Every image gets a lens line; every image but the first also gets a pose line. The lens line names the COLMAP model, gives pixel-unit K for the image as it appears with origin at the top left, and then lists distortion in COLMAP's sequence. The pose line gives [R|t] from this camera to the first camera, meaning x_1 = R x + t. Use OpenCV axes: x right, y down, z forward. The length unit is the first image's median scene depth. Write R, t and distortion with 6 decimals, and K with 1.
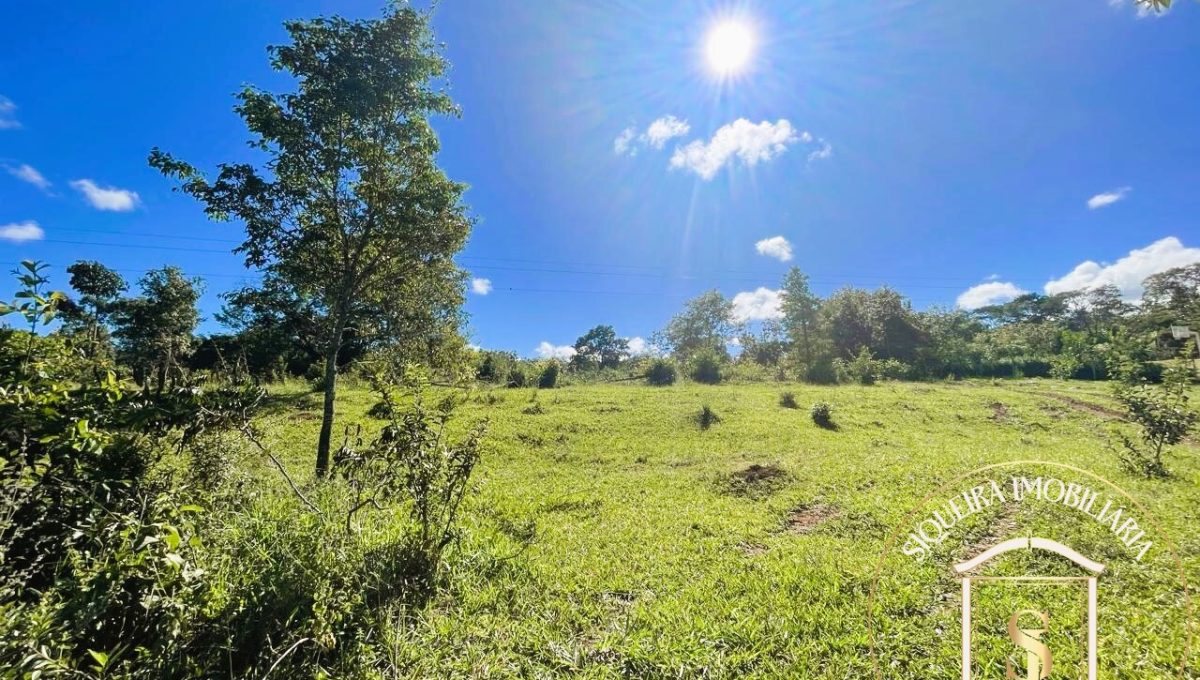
lens RADIAL K [[483.3, 0, 597.5], [0, 483.3, 342.0], [0, 0, 1]] dist [-0.000738, -0.000404]
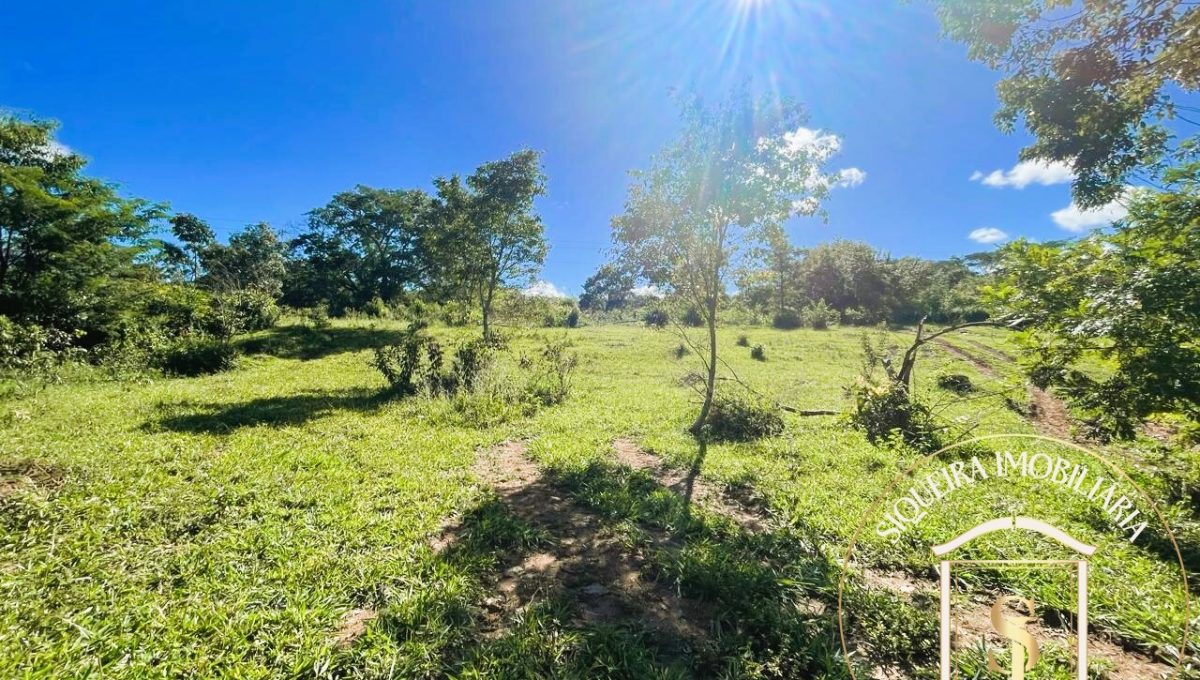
lens RADIAL K [[483.3, 0, 599.8], [0, 483.3, 340.9], [0, 0, 1]] dist [-0.000738, -0.000404]
pose [[0.999773, 0.021016, -0.003548, -0.012483], [-0.020358, 0.990907, 0.132999, -0.033275], [0.006311, -0.132896, 0.991110, -0.230354]]
